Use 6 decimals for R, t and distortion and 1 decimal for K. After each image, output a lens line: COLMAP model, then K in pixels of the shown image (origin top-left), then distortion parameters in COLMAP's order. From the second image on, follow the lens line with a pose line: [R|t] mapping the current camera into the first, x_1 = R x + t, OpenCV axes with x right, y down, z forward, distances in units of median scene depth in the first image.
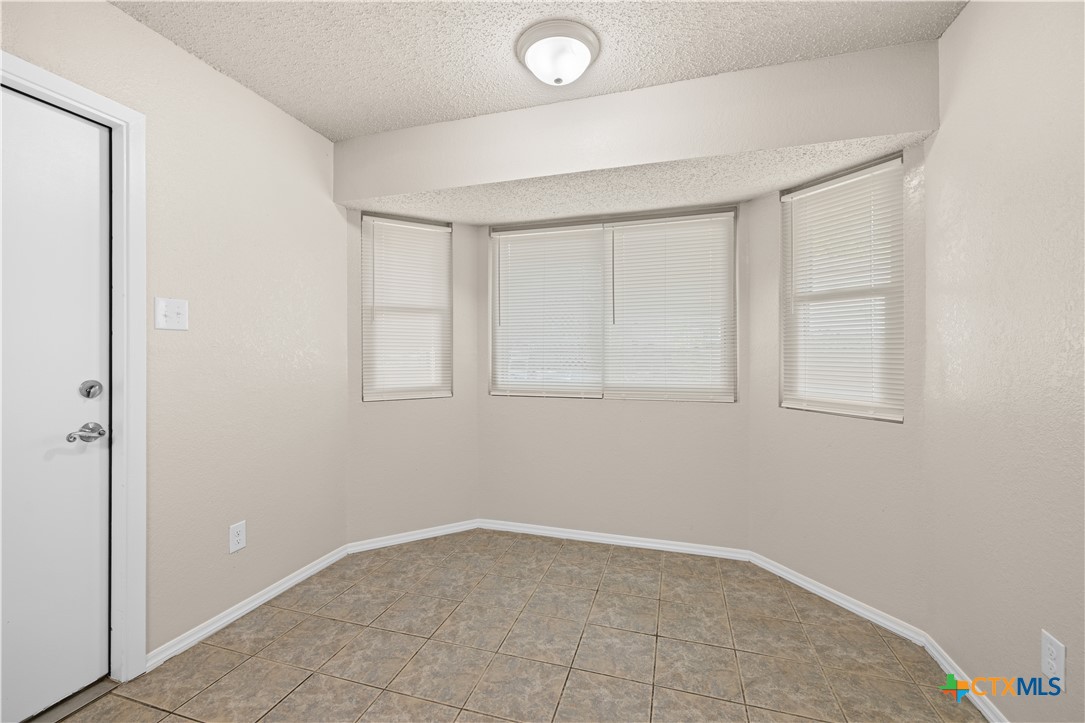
lens RADIAL K [[450.6, 0, 538.1], [0, 450.6, 347.5], [0, 0, 1]] dist [-0.004166, 0.000772]
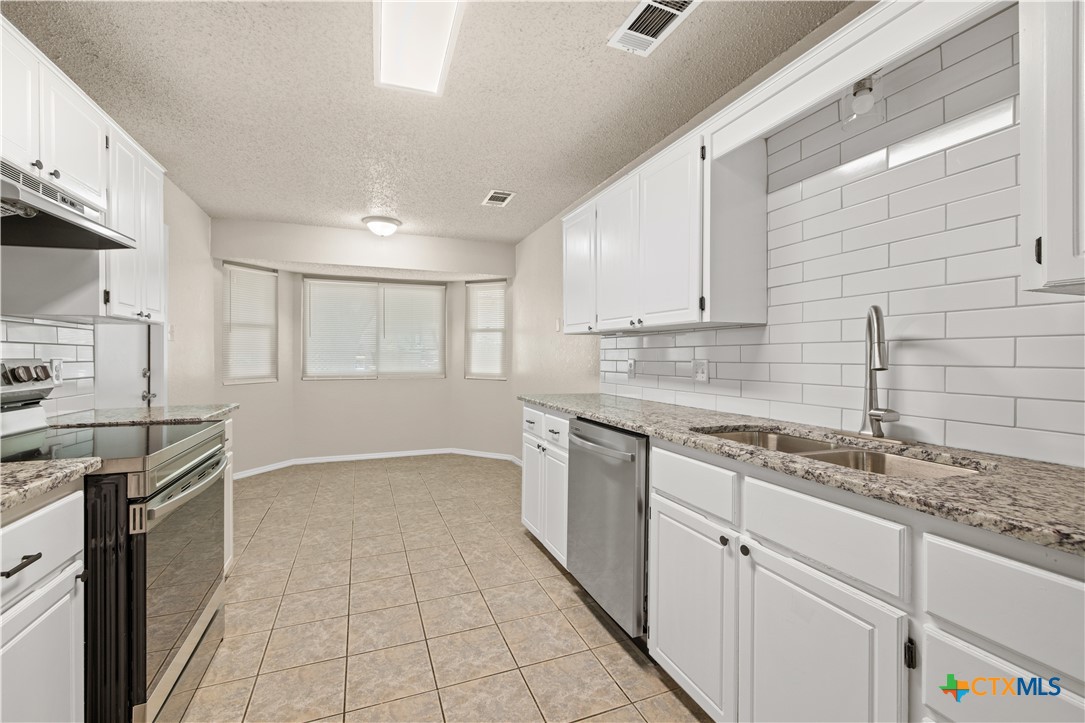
lens RADIAL K [[450.6, 0, 540.0], [0, 450.6, 355.9], [0, 0, 1]] dist [-0.004166, 0.000772]
pose [[0.773552, -0.000616, 0.633732, -0.532187], [-0.007984, 0.999911, 0.010718, -0.005034], [-0.633682, -0.013351, 0.773478, -0.870069]]
